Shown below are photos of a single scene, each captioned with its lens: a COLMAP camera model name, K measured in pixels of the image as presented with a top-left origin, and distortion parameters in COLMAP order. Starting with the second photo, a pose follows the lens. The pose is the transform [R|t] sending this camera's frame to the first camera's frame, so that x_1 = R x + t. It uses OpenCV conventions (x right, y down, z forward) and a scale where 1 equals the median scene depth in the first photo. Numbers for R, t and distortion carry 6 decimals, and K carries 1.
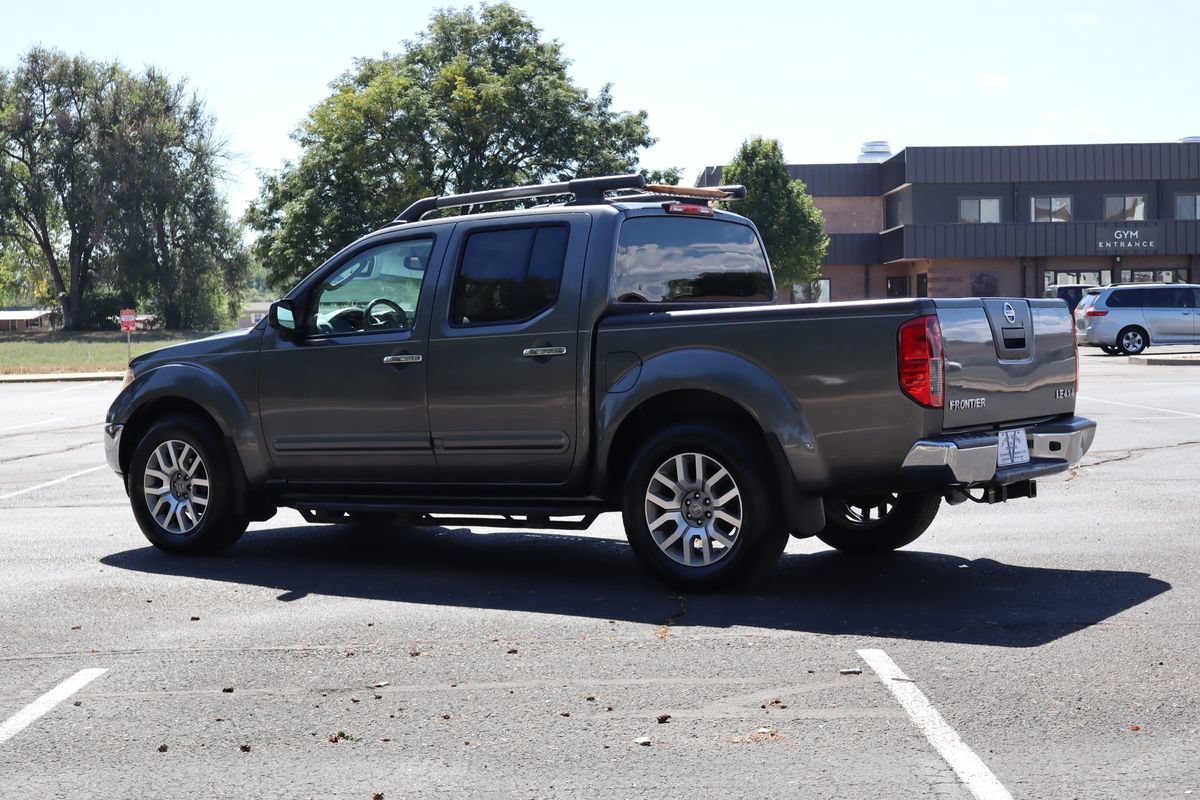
lens RADIAL K [[1924.6, 0, 594.4], [0, 1924.6, 404.5], [0, 0, 1]] dist [0.001783, 0.000000]
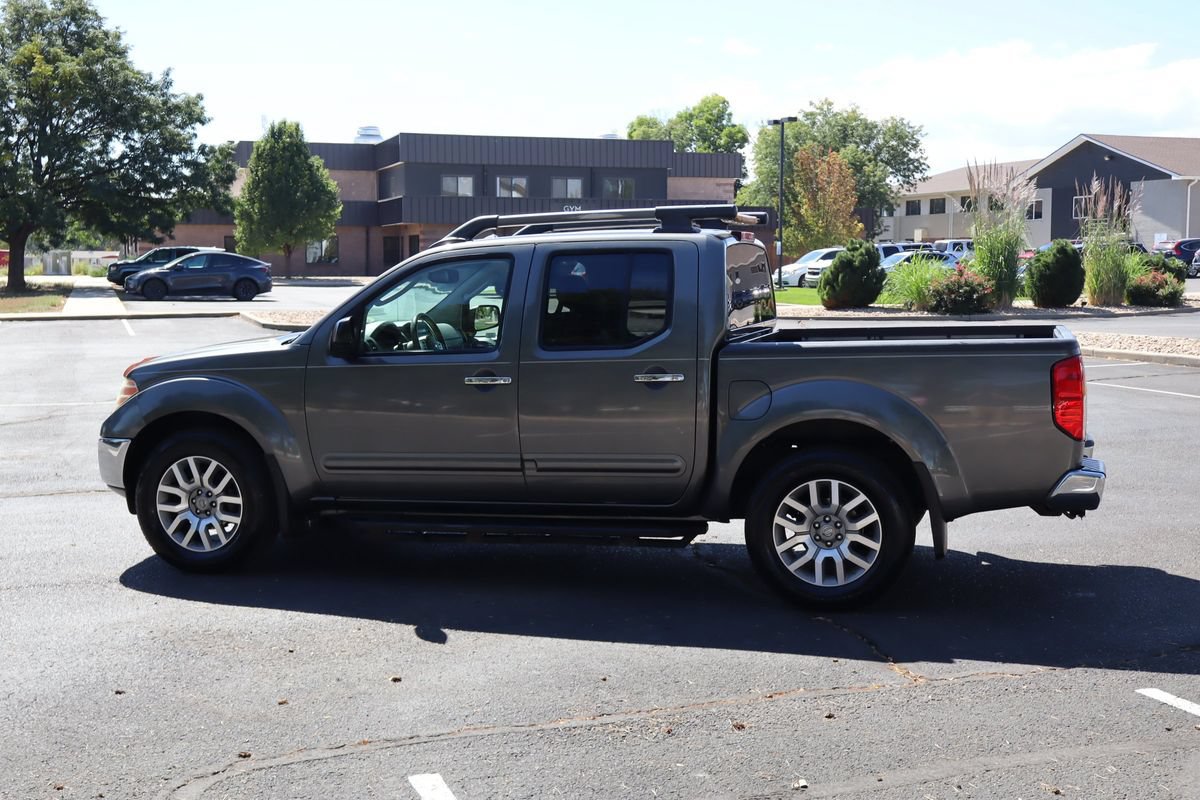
lens RADIAL K [[1508.9, 0, 594.9], [0, 1508.9, 394.7], [0, 0, 1]] dist [0.007671, 0.000000]
pose [[0.946576, -0.010226, 0.322319, -0.270822], [-0.003518, 0.999110, 0.042031, -0.044604], [-0.322462, -0.040919, 0.945698, 0.217405]]
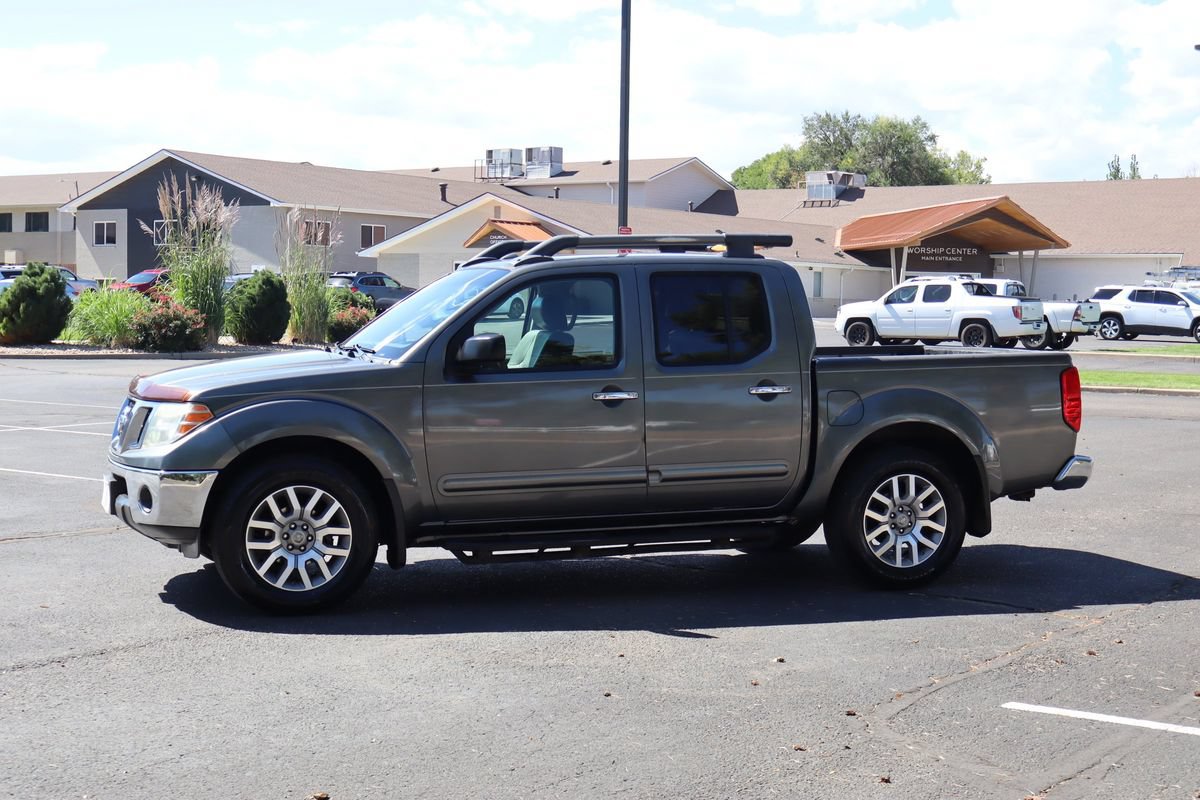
lens RADIAL K [[1817.3, 0, 606.8], [0, 1817.3, 403.1], [0, 0, 1]] dist [0.036053, 0.000000]
pose [[0.577100, -0.014497, 0.816545, -0.808747], [0.005671, 0.999889, 0.013744, -0.029777], [-0.816654, -0.003301, 0.577119, 0.401054]]
